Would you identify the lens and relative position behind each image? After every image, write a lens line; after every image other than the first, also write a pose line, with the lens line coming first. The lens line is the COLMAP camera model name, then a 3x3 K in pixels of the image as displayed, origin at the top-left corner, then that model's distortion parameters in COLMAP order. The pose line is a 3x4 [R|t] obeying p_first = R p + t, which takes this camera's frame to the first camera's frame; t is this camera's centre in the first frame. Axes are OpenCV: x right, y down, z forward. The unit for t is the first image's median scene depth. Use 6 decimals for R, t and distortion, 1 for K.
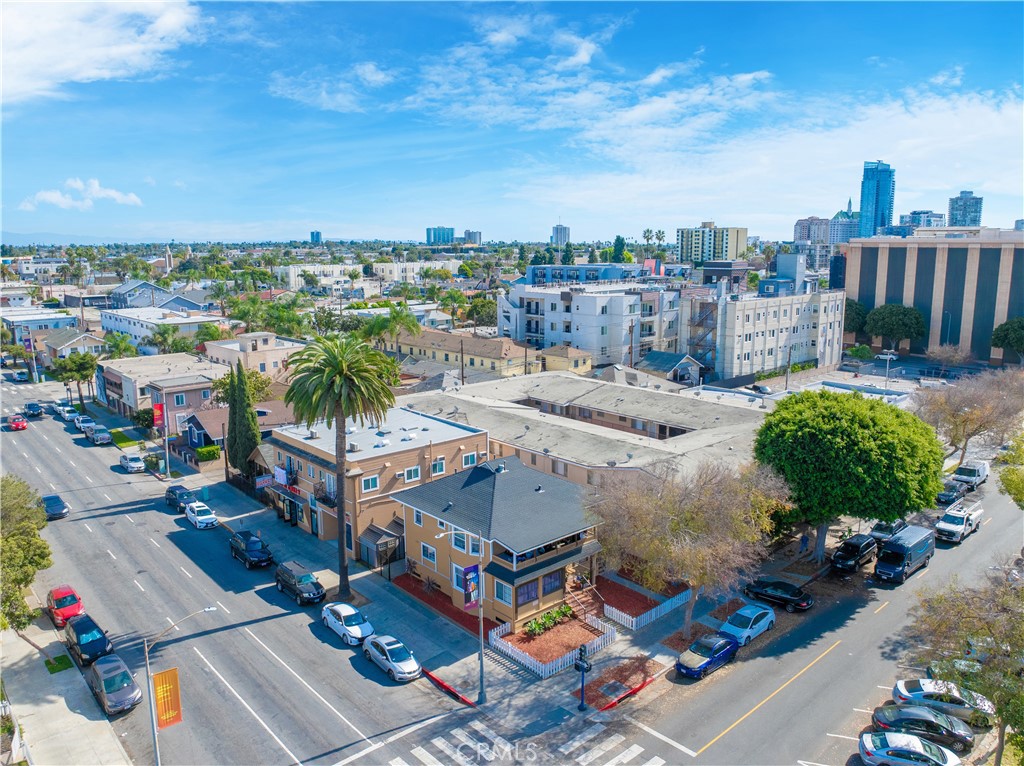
lens RADIAL K [[751.5, 0, 509.3], [0, 751.5, 383.7], [0, 0, 1]] dist [-0.035864, -0.000935]
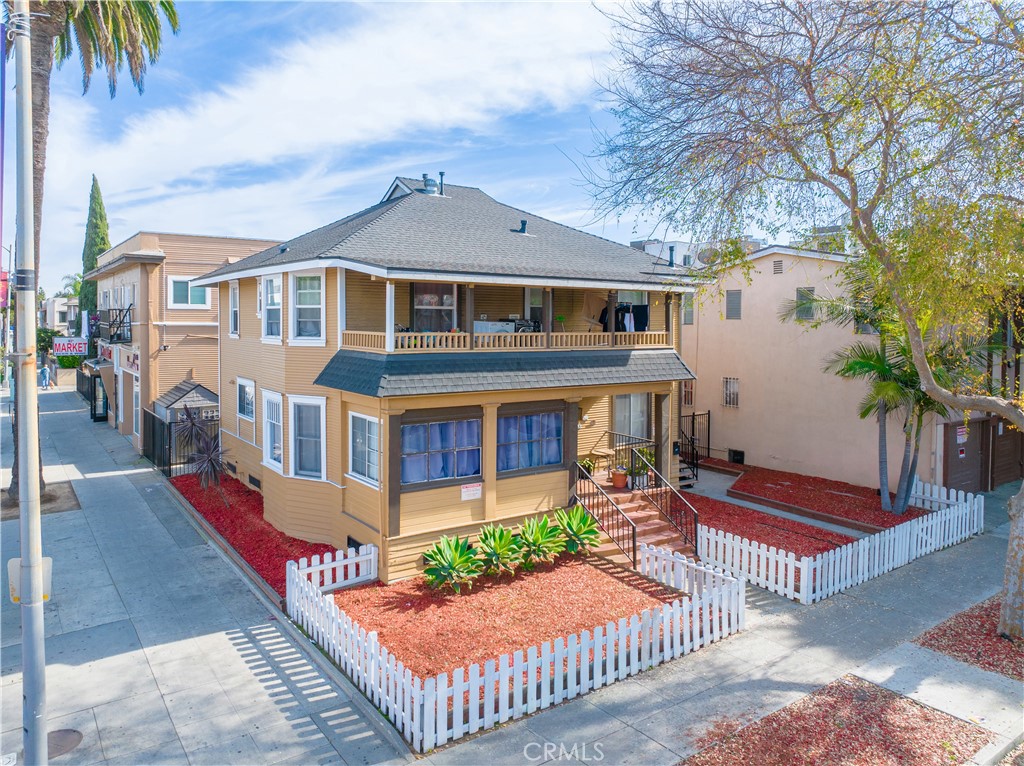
lens RADIAL K [[736.5, 0, 518.7], [0, 736.5, 355.0], [0, 0, 1]] dist [-0.035313, 0.000130]
pose [[0.994403, 0.021695, -0.103403, 0.078043], [-0.035789, 0.989999, -0.136462, 0.257403], [0.099408, 0.139399, 0.985234, 0.647414]]
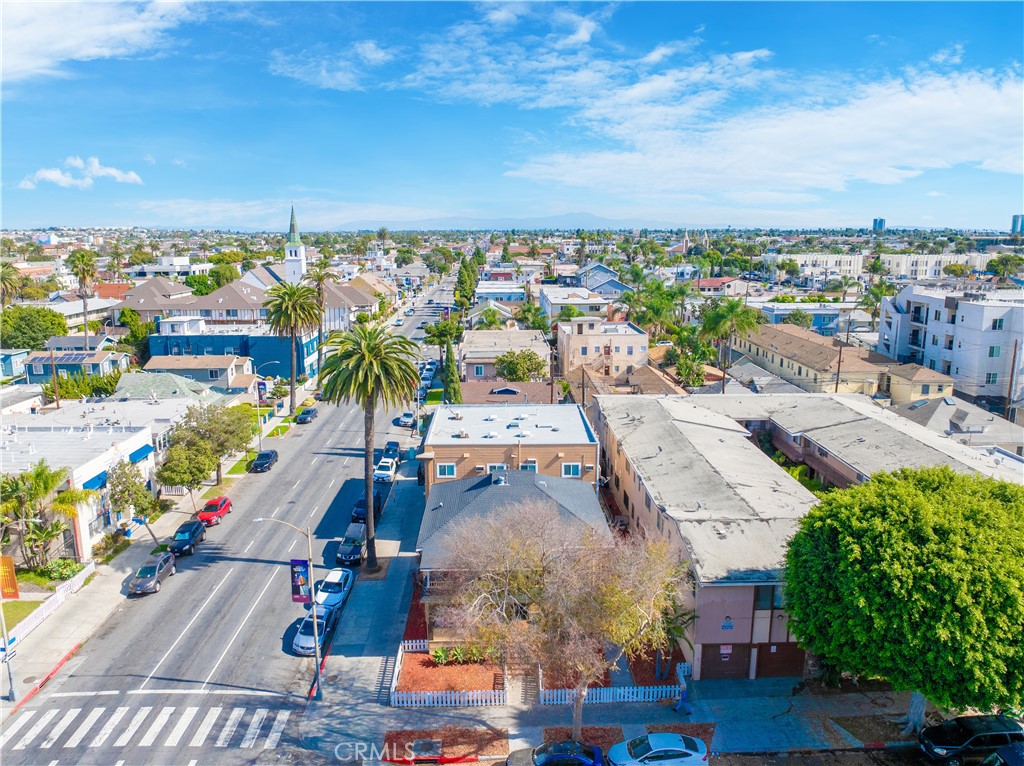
lens RADIAL K [[751.5, 0, 509.3], [0, 751.5, 383.7], [0, 0, 1]] dist [-0.035864, -0.000935]
pose [[0.760659, 0.133448, -0.635287, 0.572926], [-0.122438, 0.990570, 0.061478, -0.062464], [0.637500, 0.031020, 0.769826, 0.306433]]
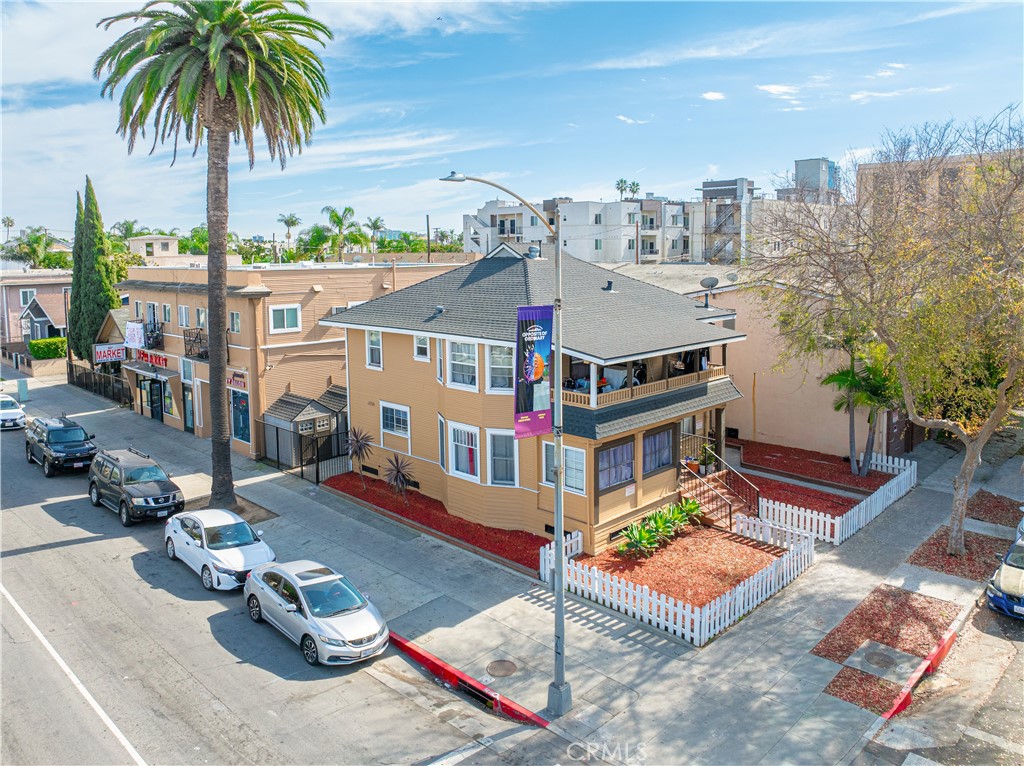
lens RADIAL K [[761.4, 0, 513.5], [0, 761.4, 321.5], [0, 0, 1]] dist [-0.035536, -0.000930]
pose [[0.997212, -0.006785, 0.074310, -0.066886], [0.013568, 0.995743, -0.091166, 0.213530], [-0.073375, 0.091921, 0.993059, 0.488057]]
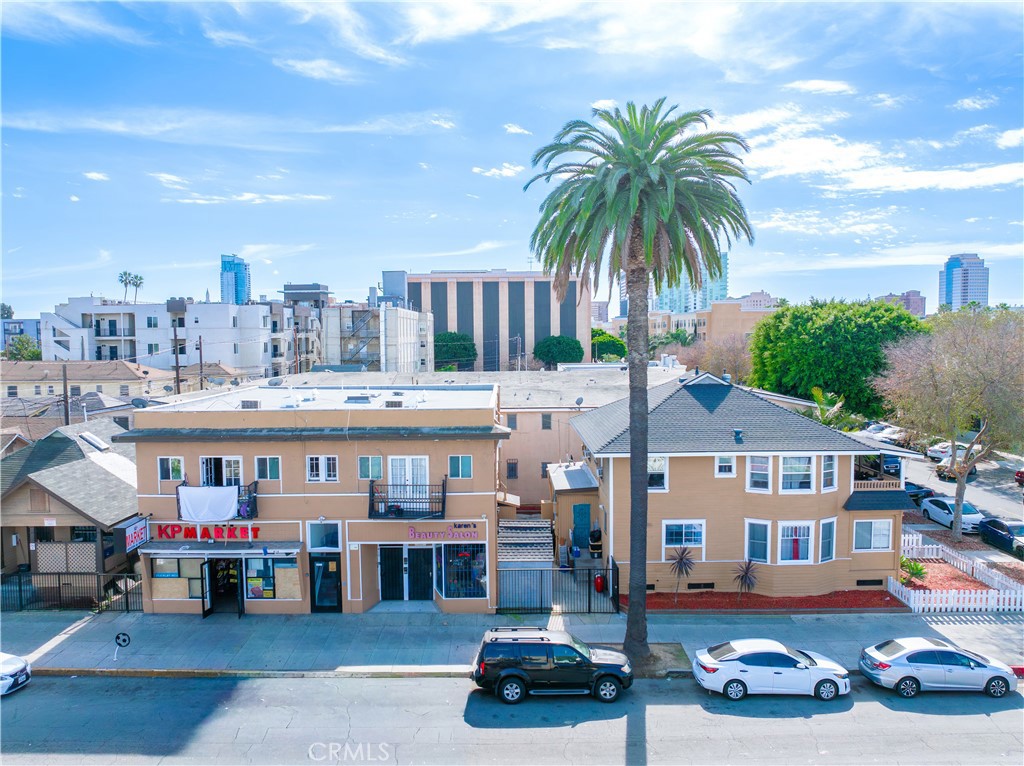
lens RADIAL K [[730.7, 0, 511.1], [0, 730.7, 365.0], [0, 0, 1]] dist [-0.041513, -0.003552]
pose [[0.659457, -0.026964, 0.751259, -0.628590], [0.140345, 0.986202, -0.087798, 0.132365], [-0.738526, 0.163334, 0.654142, 0.732679]]
